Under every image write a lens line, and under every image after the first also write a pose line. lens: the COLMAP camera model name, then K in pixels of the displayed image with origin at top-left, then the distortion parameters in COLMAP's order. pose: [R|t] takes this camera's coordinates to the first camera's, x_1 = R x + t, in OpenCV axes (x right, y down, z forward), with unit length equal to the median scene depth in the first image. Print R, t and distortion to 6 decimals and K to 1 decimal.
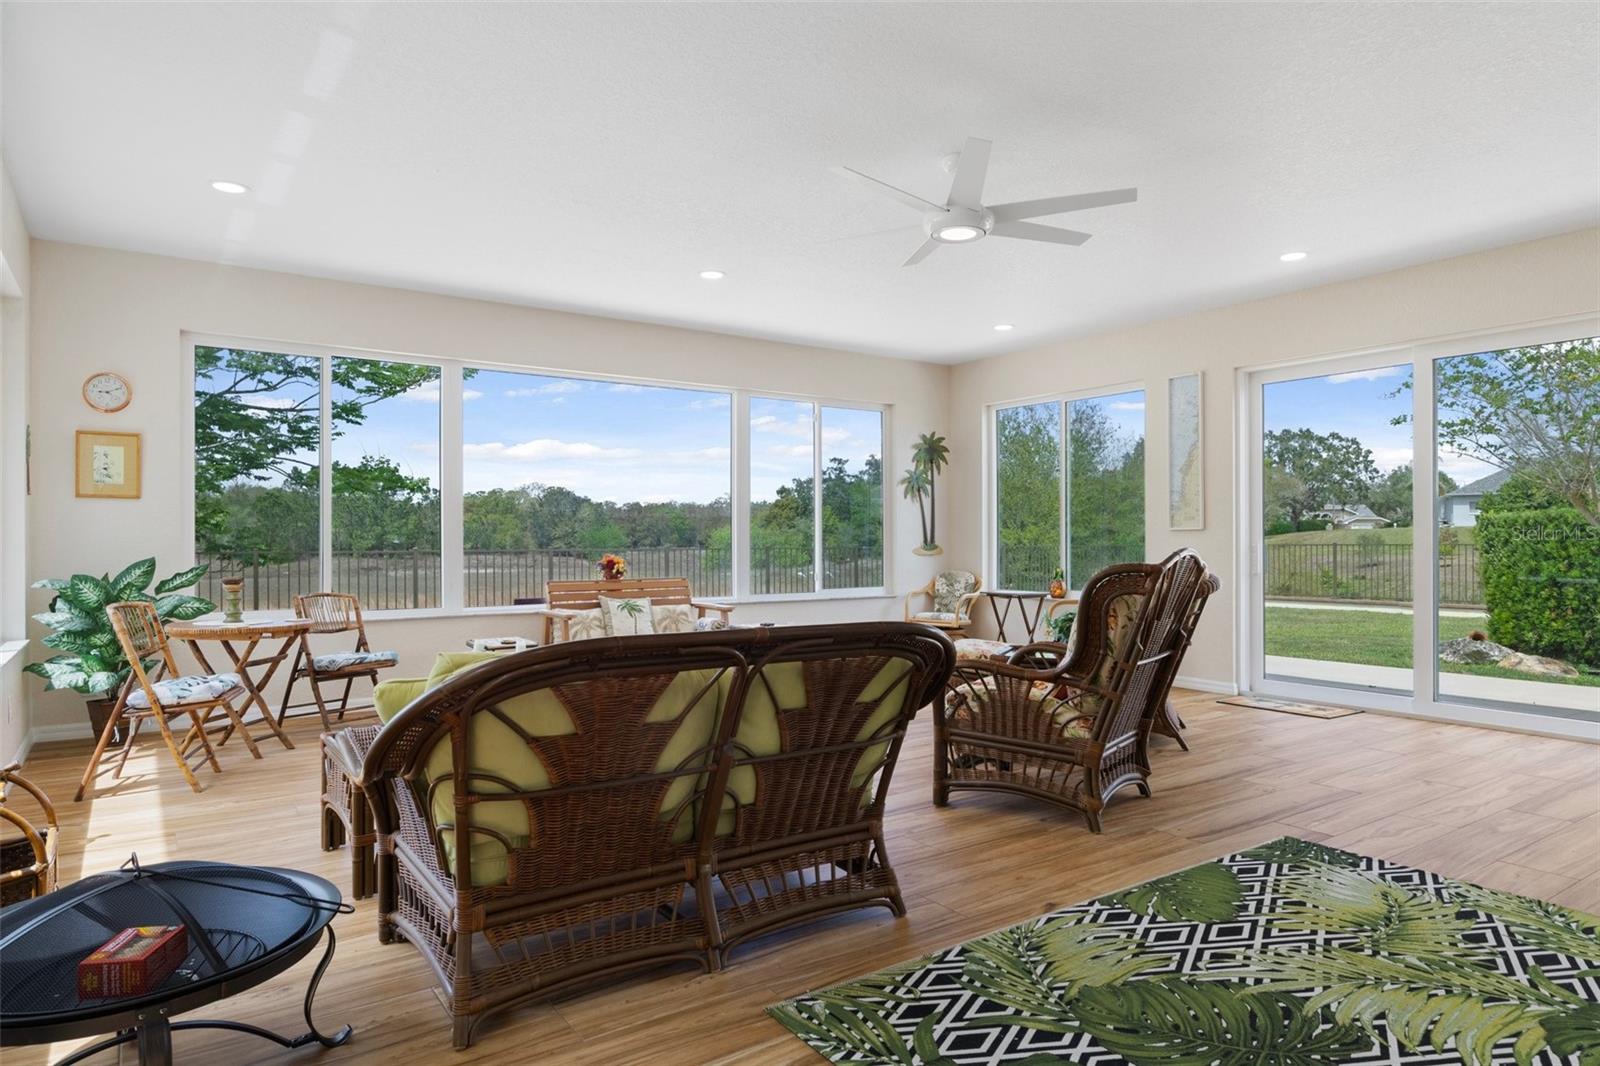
lens RADIAL K [[959.8, 0, 802.2], [0, 959.8, 539.0], [0, 0, 1]] dist [-0.006744, -0.001329]
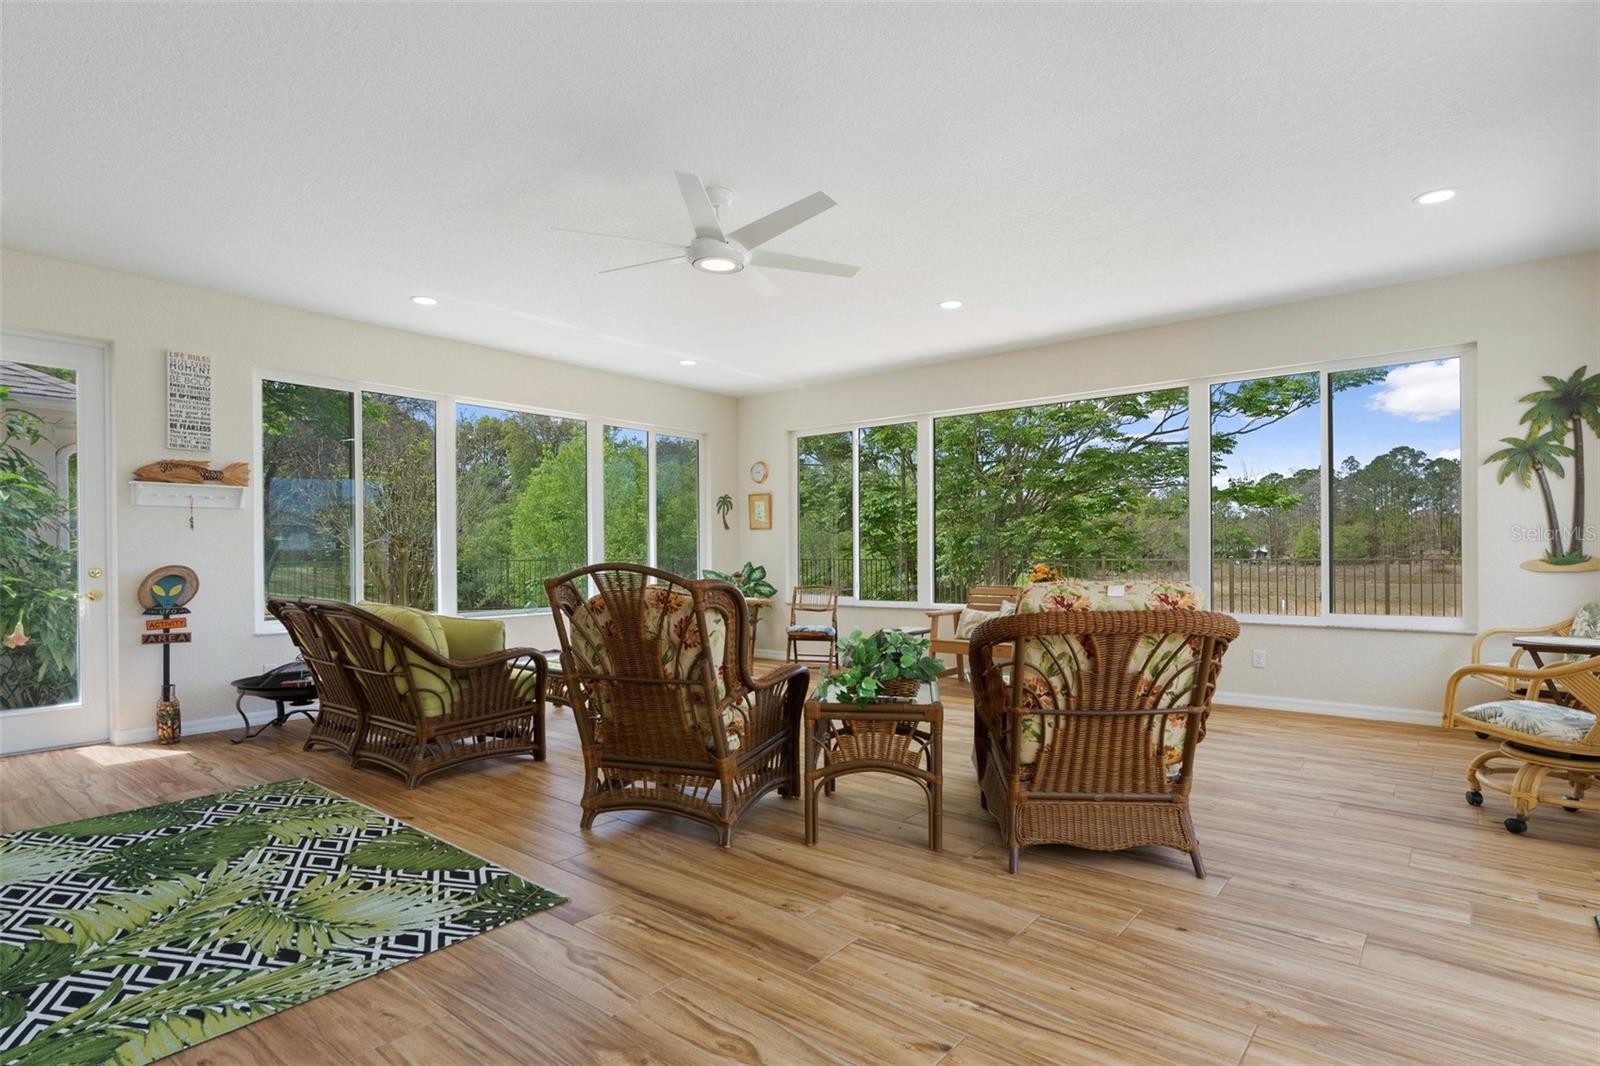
lens RADIAL K [[824.6, 0, 803.9], [0, 824.6, 536.8], [0, 0, 1]] dist [0.008250, -0.003199]
pose [[0.264474, -0.018662, -0.964212, 1.572885], [0.006932, 0.999824, -0.017450, -0.000541], [0.964368, -0.002069, 0.264556, 1.235037]]
